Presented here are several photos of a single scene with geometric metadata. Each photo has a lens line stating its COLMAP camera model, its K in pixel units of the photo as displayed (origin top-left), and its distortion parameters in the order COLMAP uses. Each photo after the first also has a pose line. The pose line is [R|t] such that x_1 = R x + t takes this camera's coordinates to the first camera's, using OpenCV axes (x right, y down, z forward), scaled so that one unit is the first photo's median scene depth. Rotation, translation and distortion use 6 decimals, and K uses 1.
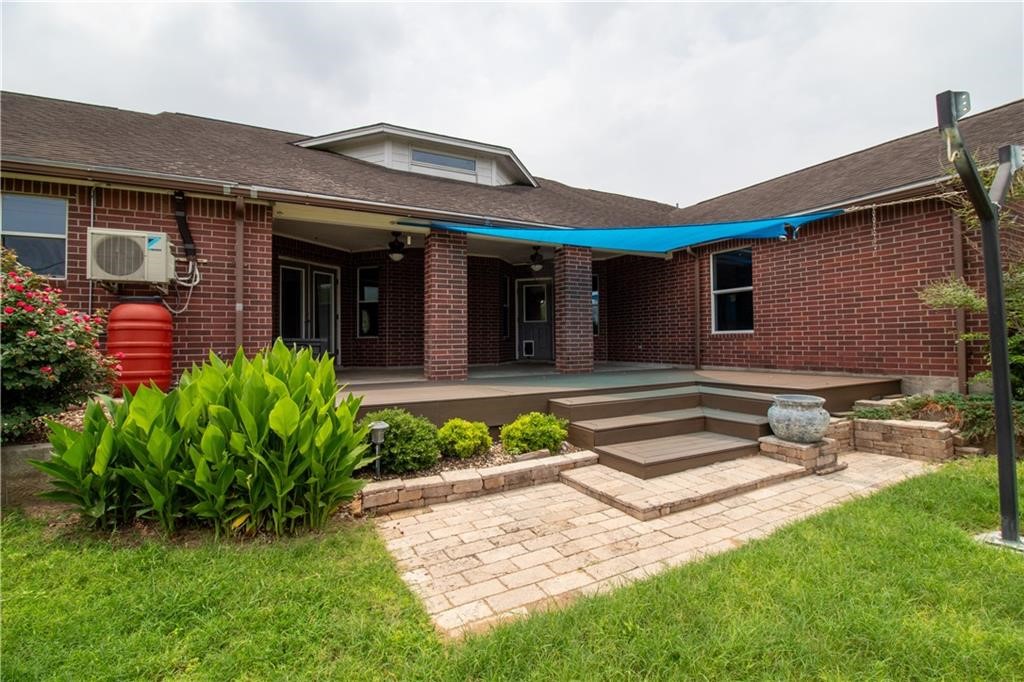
lens RADIAL K [[476.1, 0, 517.0], [0, 476.1, 336.6], [0, 0, 1]] dist [0.000806, -0.013471]
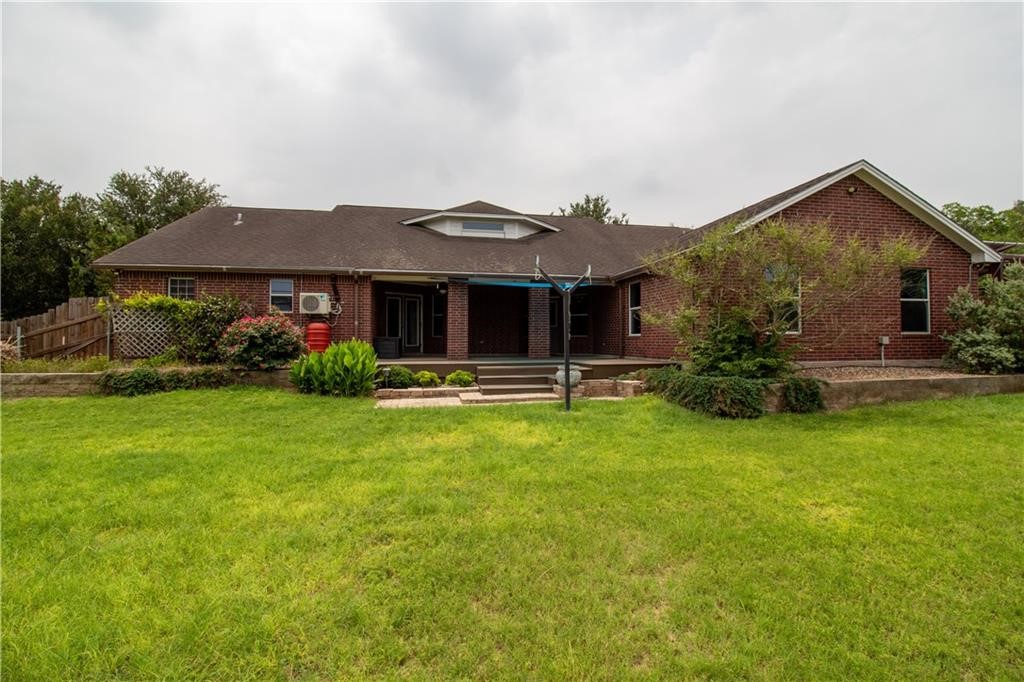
lens RADIAL K [[476.1, 0, 514.2], [0, 476.1, 336.6], [0, 0, 1]] dist [0.000806, -0.013471]
pose [[0.949946, 0.006549, -0.312345, 0.968220], [-0.005717, 0.999977, 0.003578, -0.011978], [0.312362, -0.001614, 0.949962, -1.055164]]
